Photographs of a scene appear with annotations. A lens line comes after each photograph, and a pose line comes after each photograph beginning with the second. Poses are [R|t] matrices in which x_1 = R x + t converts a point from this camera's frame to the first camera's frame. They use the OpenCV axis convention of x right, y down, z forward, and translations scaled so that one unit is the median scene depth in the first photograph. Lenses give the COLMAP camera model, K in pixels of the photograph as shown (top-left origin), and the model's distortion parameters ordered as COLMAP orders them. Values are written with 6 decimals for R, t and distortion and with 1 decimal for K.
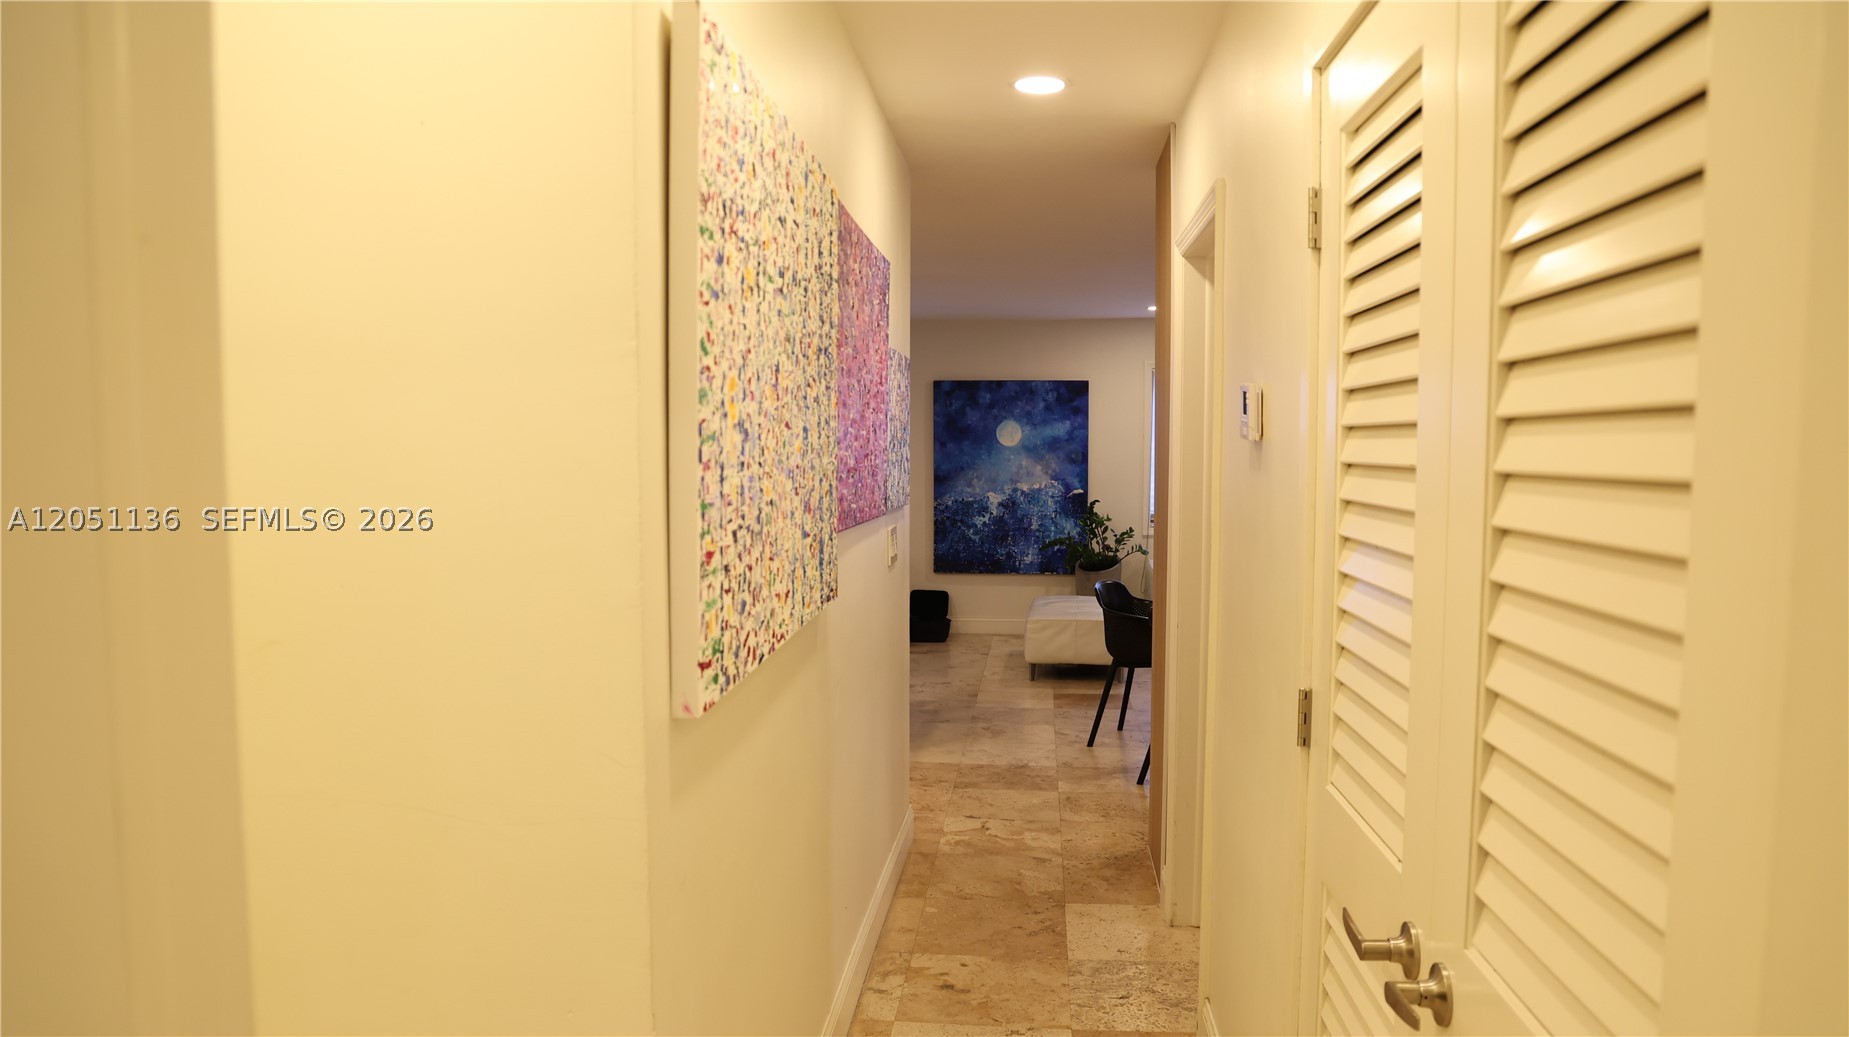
lens RADIAL K [[1314.6, 0, 935.2], [0, 1314.6, 531.7], [0, 0, 1]] dist [-0.043731, 0.001748]
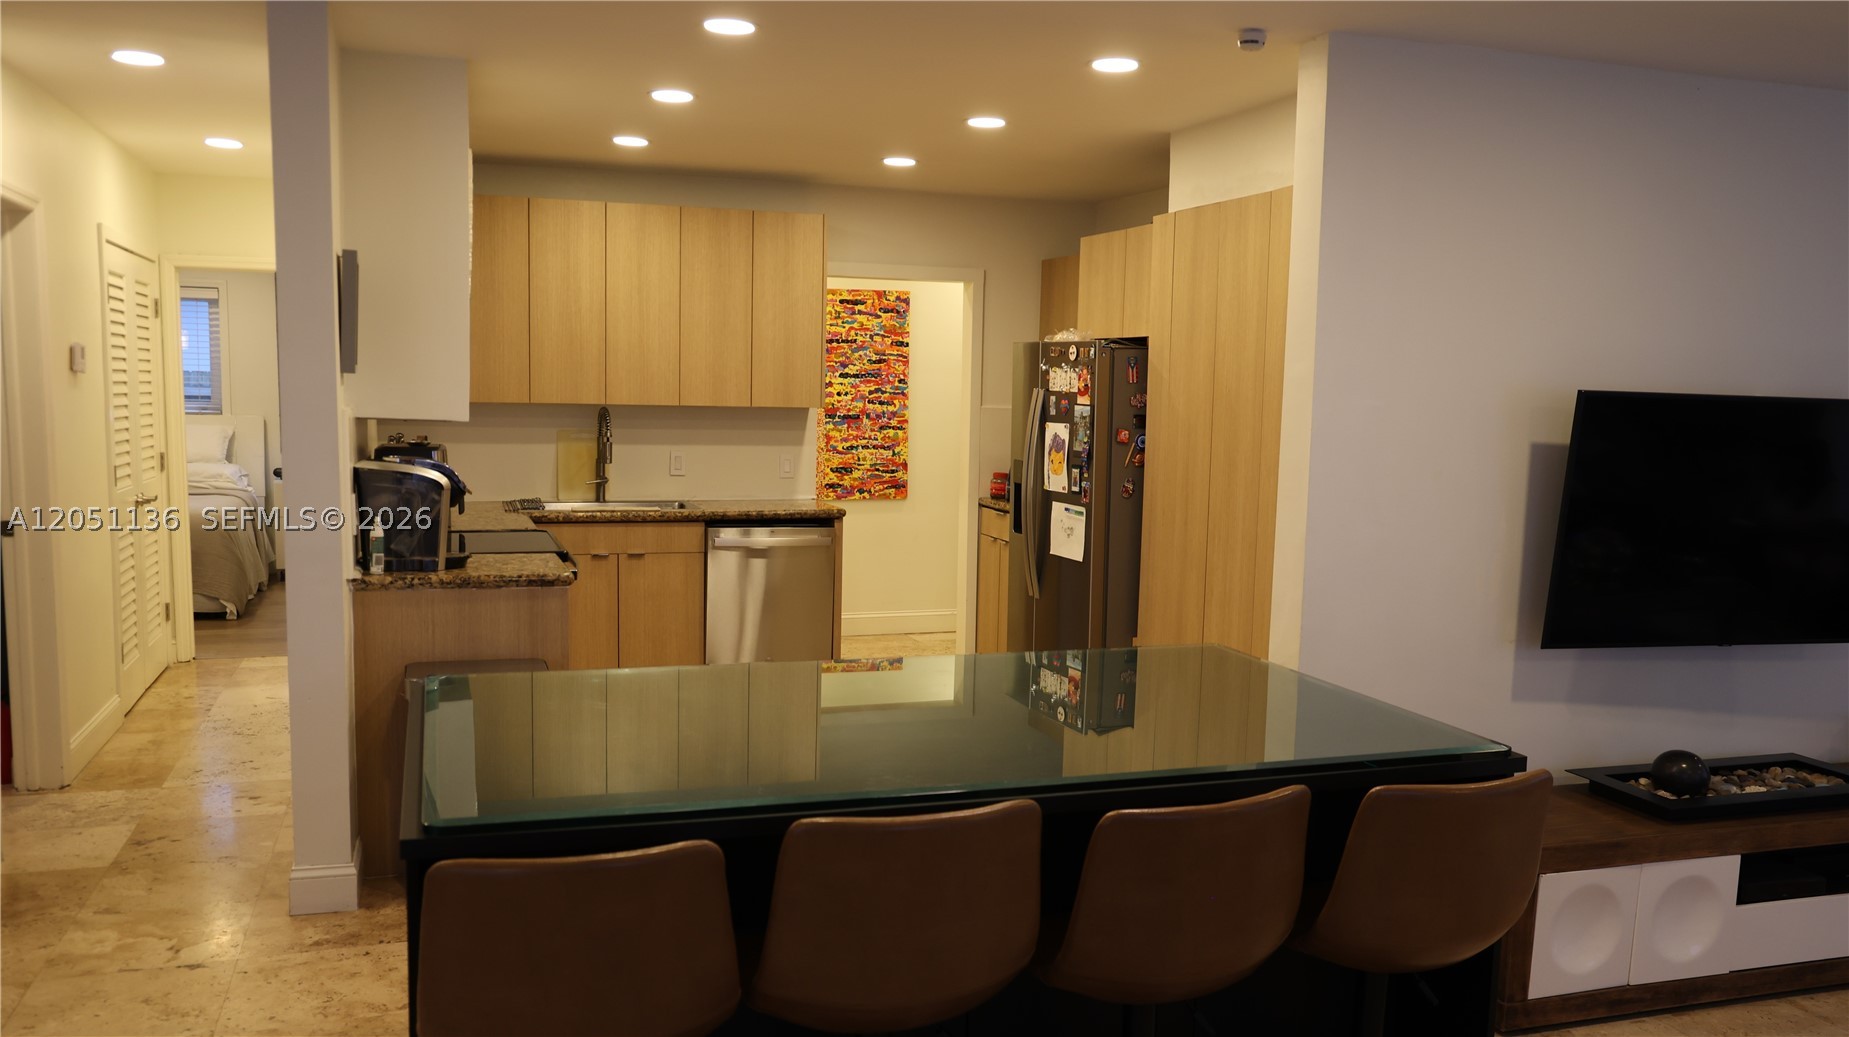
lens RADIAL K [[1491.9, 0, 924.5], [0, 1491.9, 518.5], [0, 0, 1]] dist [-0.006756, -0.004455]
pose [[-0.920183, 0.011091, -0.391331, -0.020675], [-0.048421, 0.988699, 0.141879, -0.125389], [0.388482, 0.149503, -0.909247, 1.965644]]
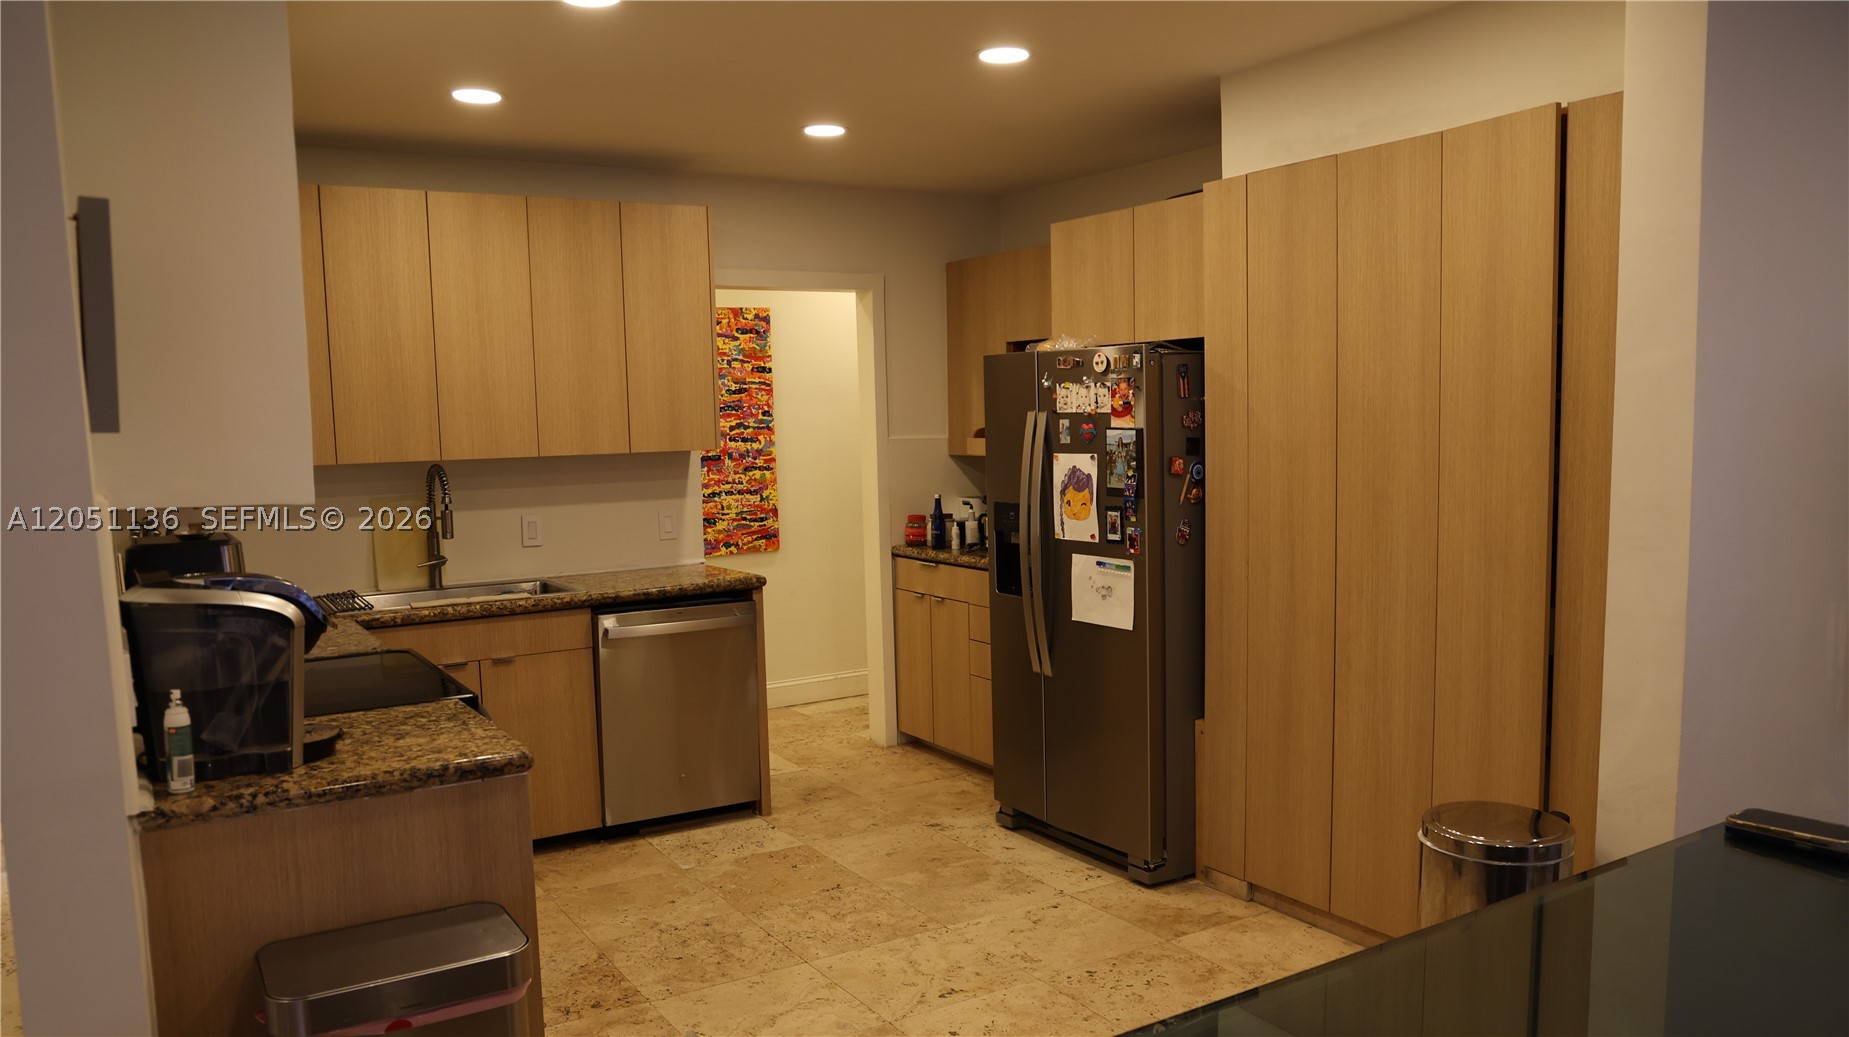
lens RADIAL K [[1328.7, 0, 923.5], [0, 1328.7, 540.8], [0, 0, 1]] dist [-0.082313, 0.097104]
pose [[-0.802886, 0.072154, -0.591749, -0.017752], [-0.013941, 0.990104, 0.139642, -0.111553], [0.595969, 0.120366, -0.793935, 1.745753]]
